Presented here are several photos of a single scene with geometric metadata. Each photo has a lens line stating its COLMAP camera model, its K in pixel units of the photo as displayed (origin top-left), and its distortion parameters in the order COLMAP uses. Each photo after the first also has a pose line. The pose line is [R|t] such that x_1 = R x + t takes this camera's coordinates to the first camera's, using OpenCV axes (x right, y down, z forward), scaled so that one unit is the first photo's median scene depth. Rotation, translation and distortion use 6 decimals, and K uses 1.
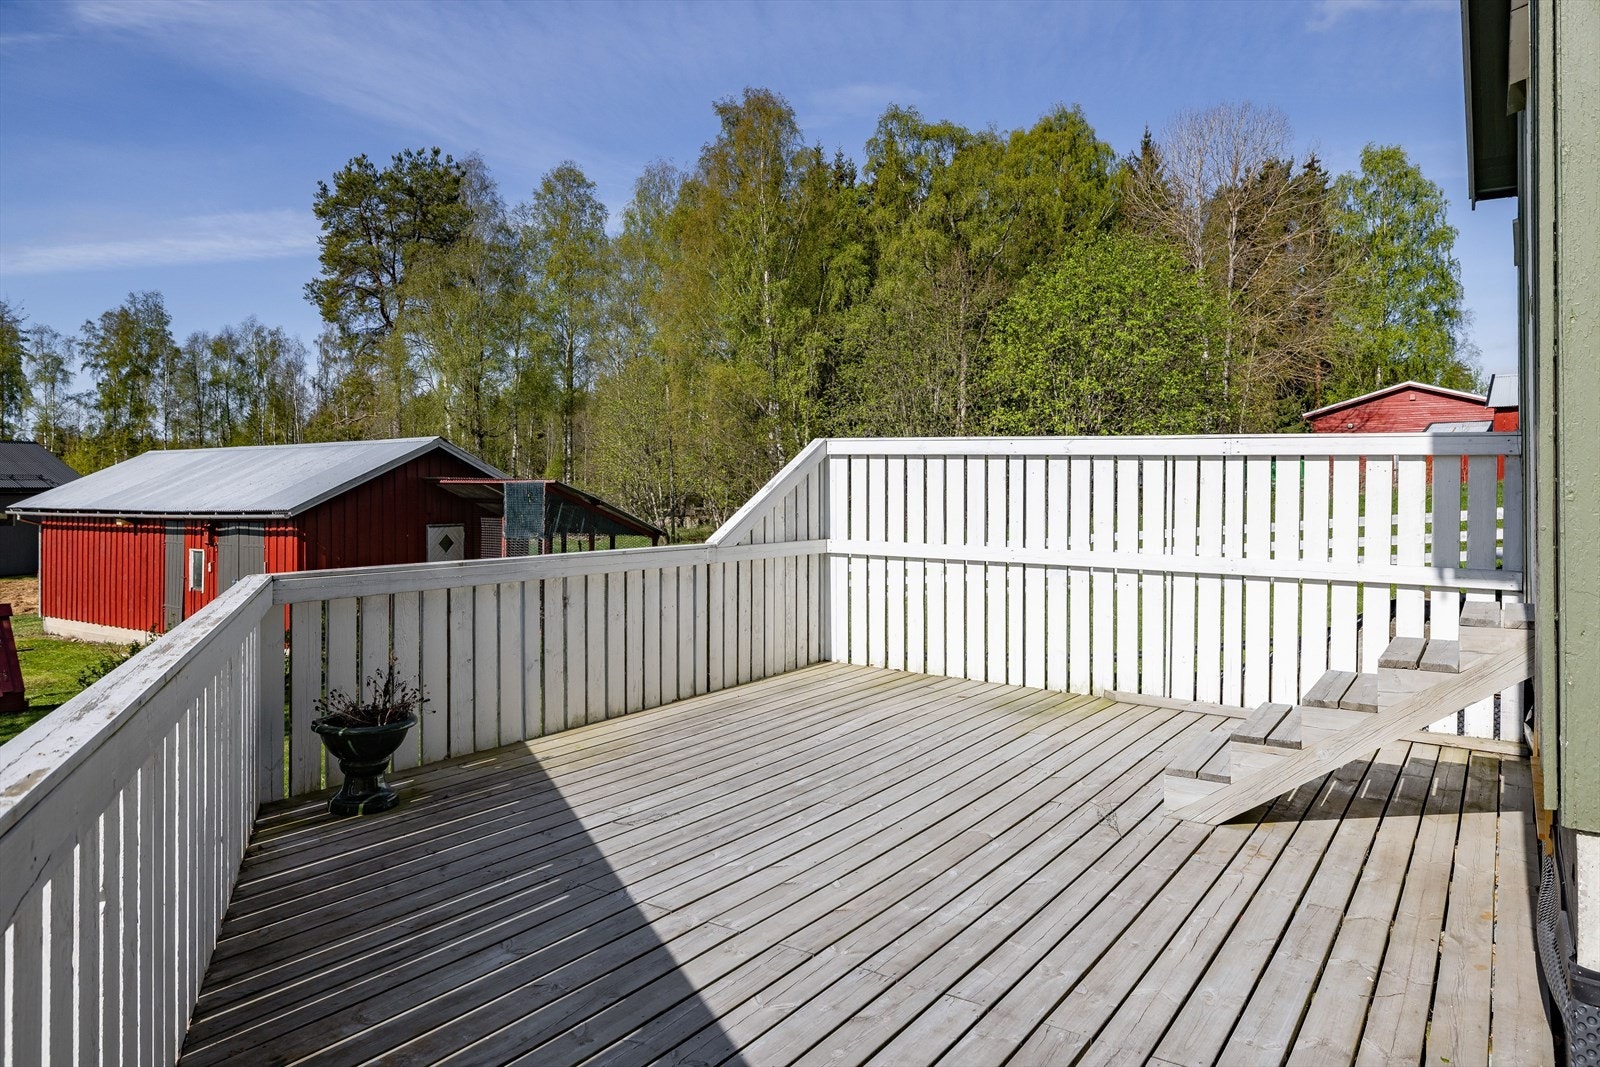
lens RADIAL K [[1157.3, 0, 820.9], [0, 1157.3, 485.6], [0, 0, 1]] dist [-0.006172, 0.003523]
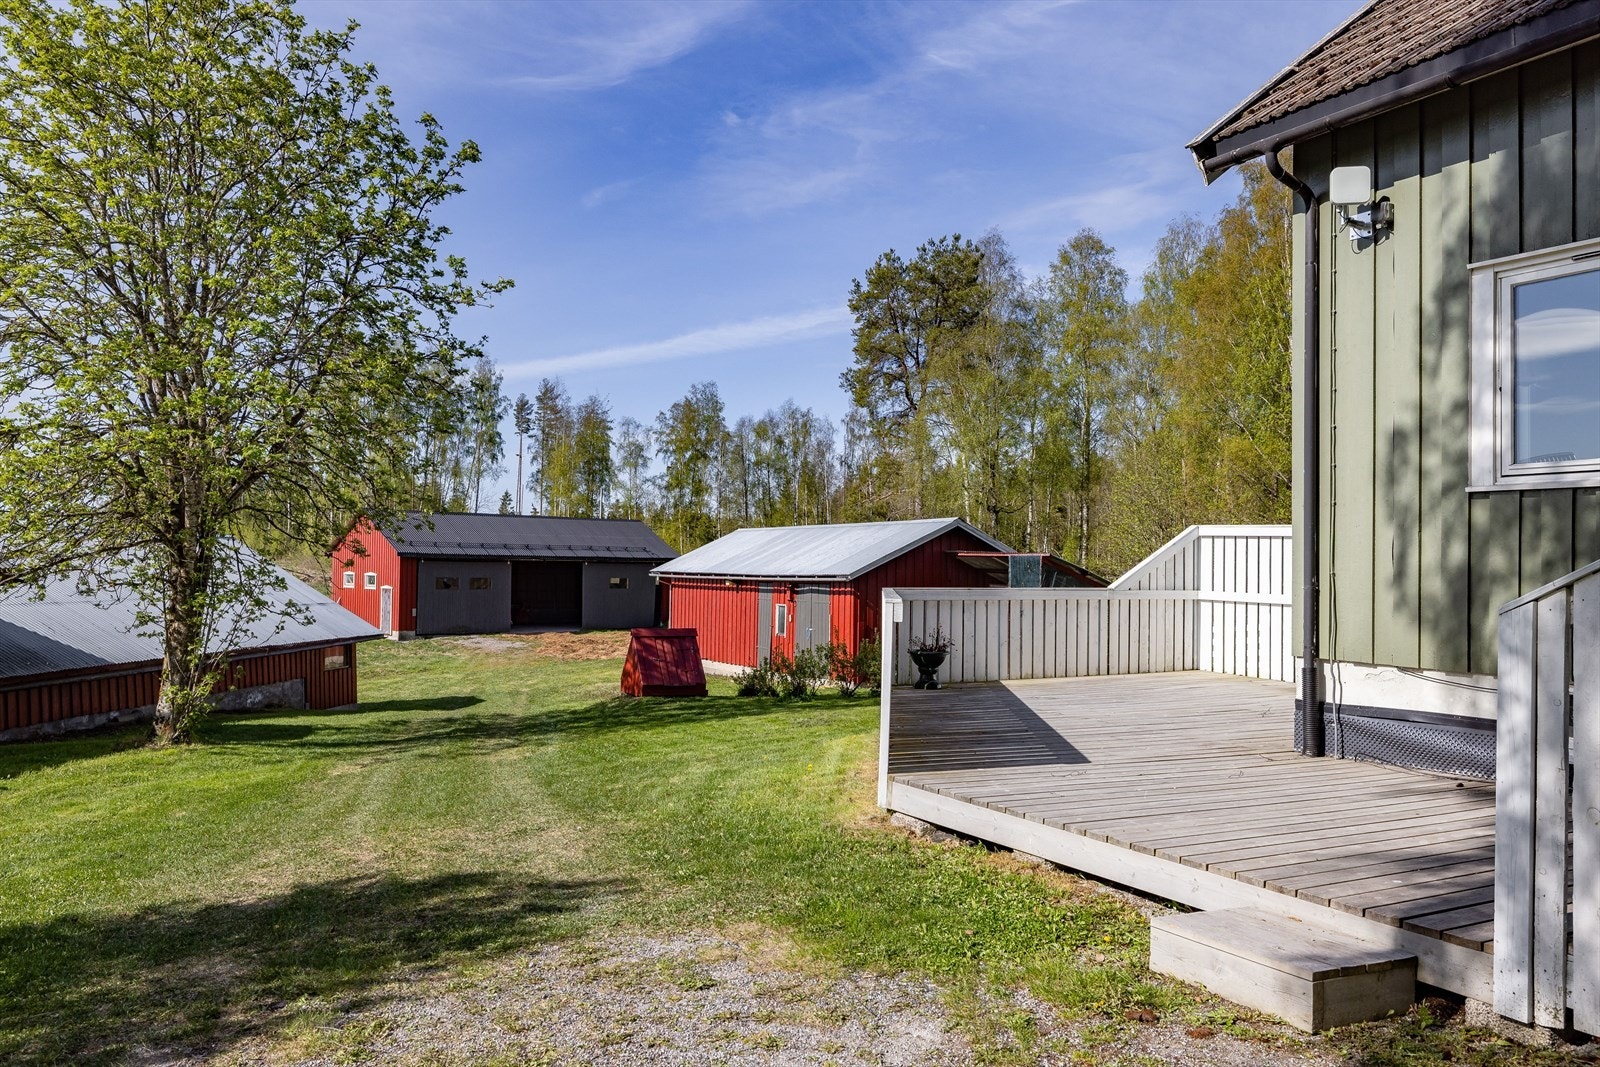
lens RADIAL K [[1516.4, 0, 800.0], [0, 1516.4, 533.5], [0, 0, 1]] dist [-0.060344, 0.003734]
pose [[0.912628, 0.002691, -0.408782, 0.096536], [-0.012110, 0.999717, -0.020456, 0.005107], [0.408611, 0.023619, 0.912403, -0.296596]]
